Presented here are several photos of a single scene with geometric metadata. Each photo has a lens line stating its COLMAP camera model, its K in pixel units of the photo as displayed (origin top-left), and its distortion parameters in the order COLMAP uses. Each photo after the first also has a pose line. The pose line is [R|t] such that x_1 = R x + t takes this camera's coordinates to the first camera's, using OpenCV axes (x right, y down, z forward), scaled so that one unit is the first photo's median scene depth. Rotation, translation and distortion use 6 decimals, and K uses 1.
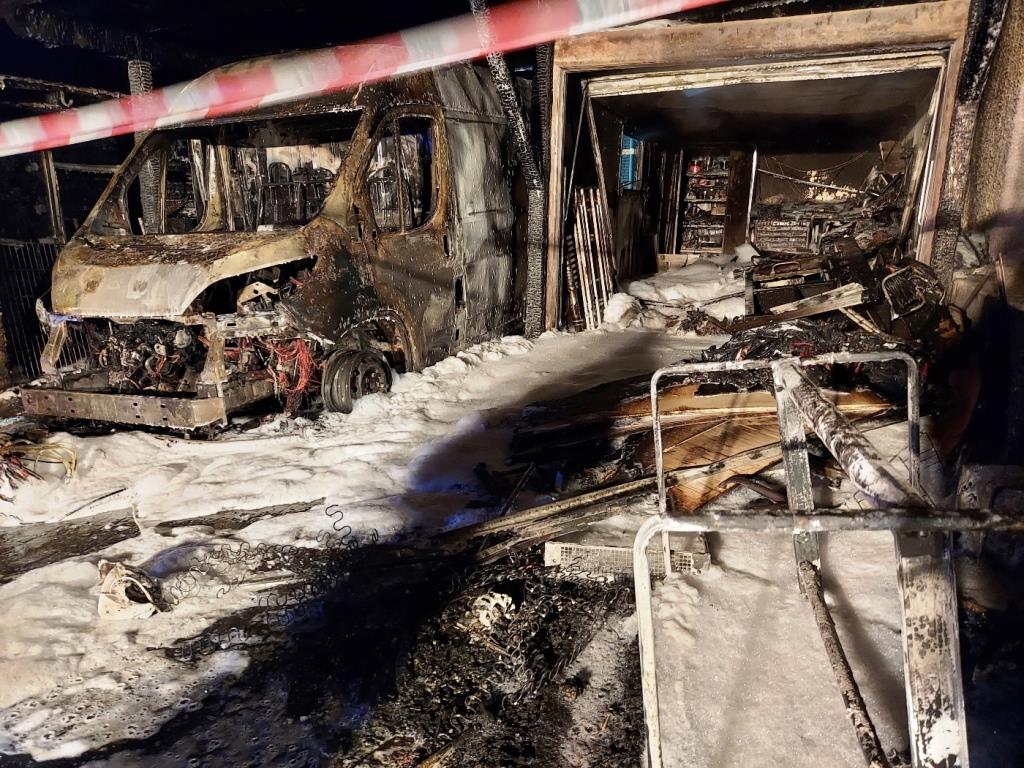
lens RADIAL K [[740.9, 0, 505.5], [0, 740.9, 381.1], [0, 0, 1]] dist [0.074296, -0.069270]
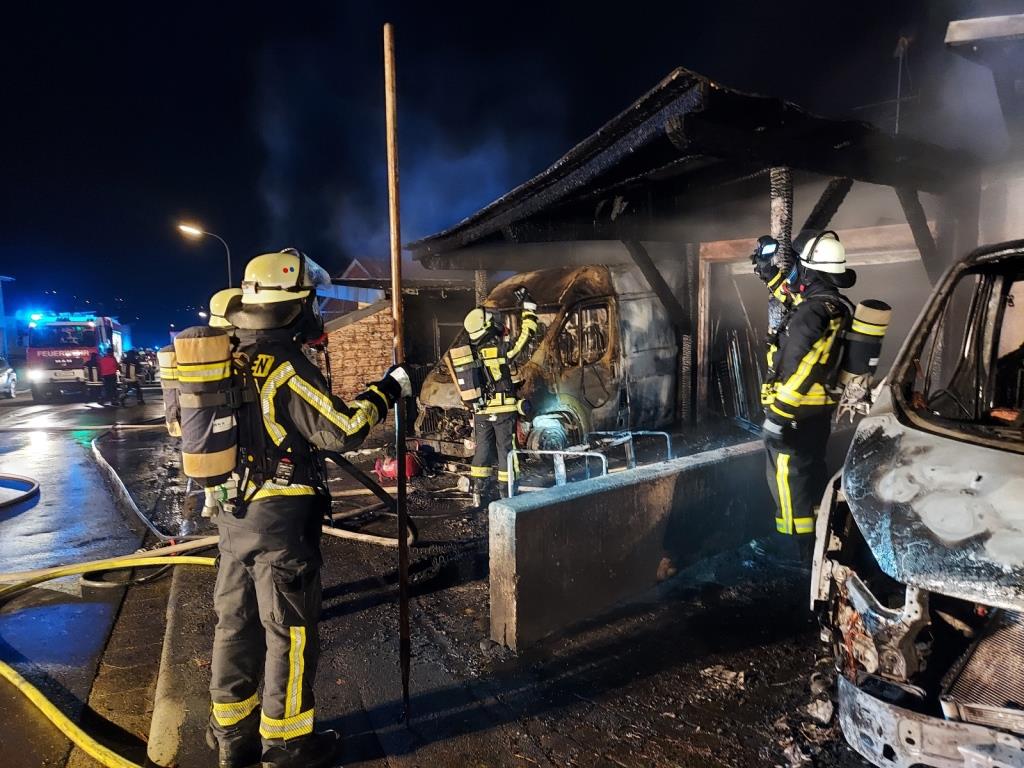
lens RADIAL K [[740.9, 0, 505.5], [0, 740.9, 381.1], [0, 0, 1]] dist [0.074296, -0.069270]
pose [[0.881469, 0.019880, -0.471823, 0.511559], [-0.077078, 0.991772, -0.102211, 0.037531], [0.465909, 0.126463, 0.875749, -0.633308]]
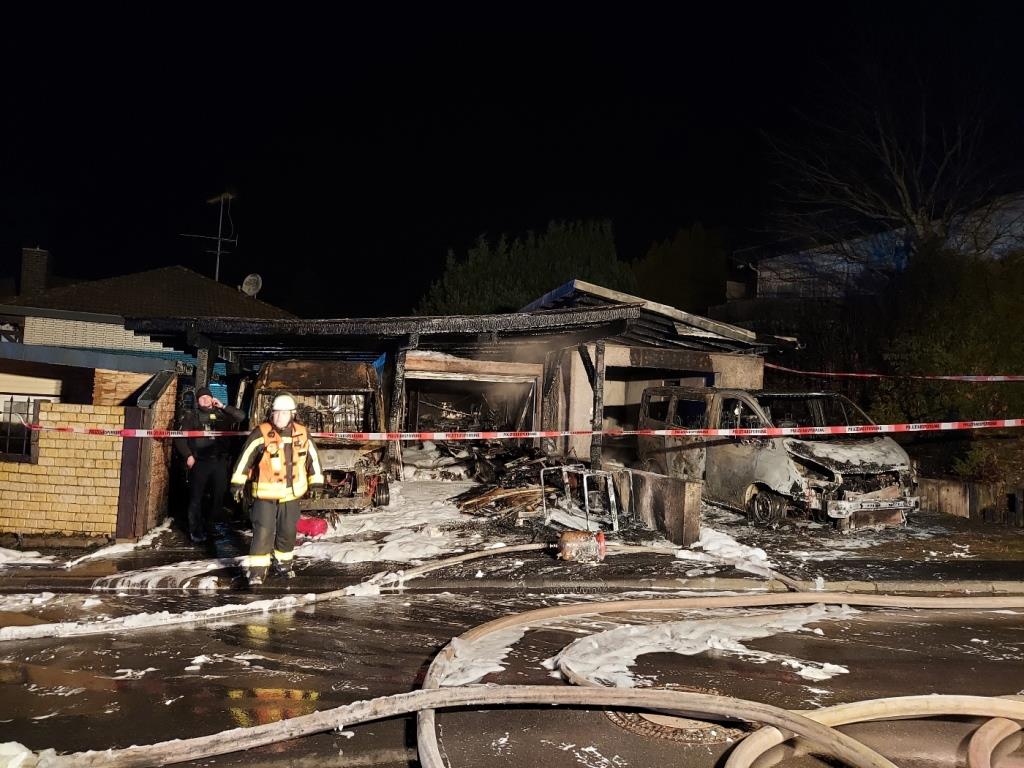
lens RADIAL K [[740.9, 0, 505.5], [0, 740.9, 381.1], [0, 0, 1]] dist [0.074296, -0.069270]
pose [[0.803392, 0.053640, 0.593030, -1.162387], [0.097814, 0.970517, -0.220294, 0.189343], [-0.587362, 0.234989, 0.774458, -1.104689]]
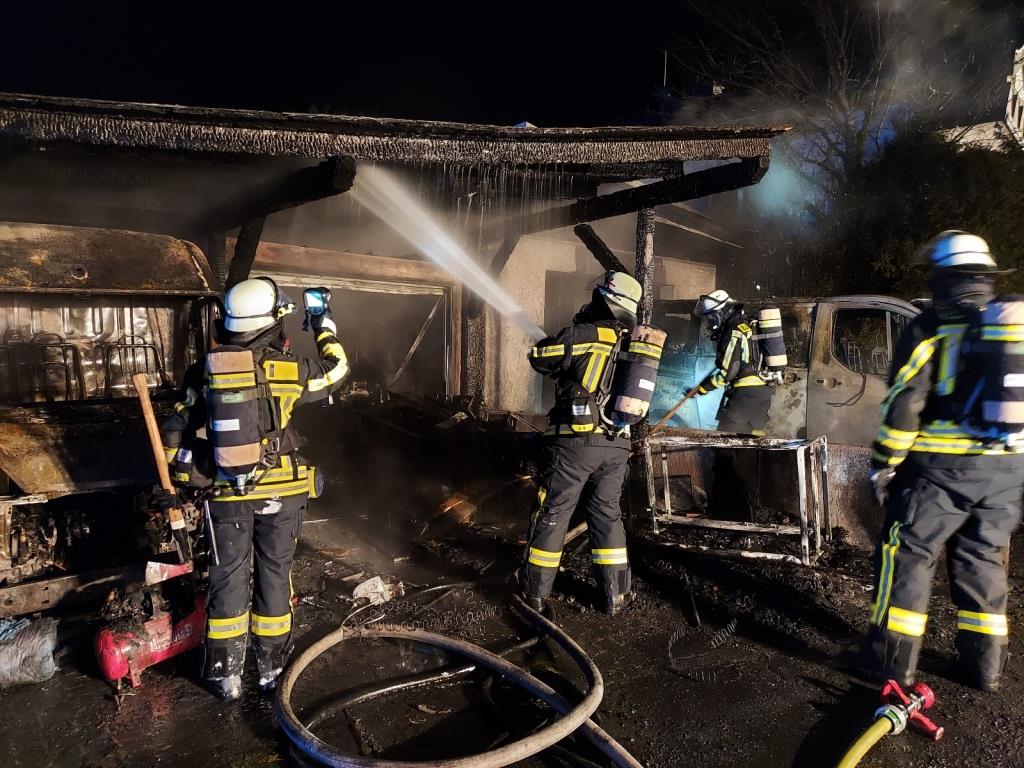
lens RADIAL K [[740.9, 0, 505.5], [0, 740.9, 381.1], [0, 0, 1]] dist [0.074296, -0.069270]
pose [[0.511936, -0.017718, 0.858841, -0.843081], [0.178614, 0.980132, -0.086248, -0.034685], [-0.840249, 0.197555, 0.504929, 0.022054]]
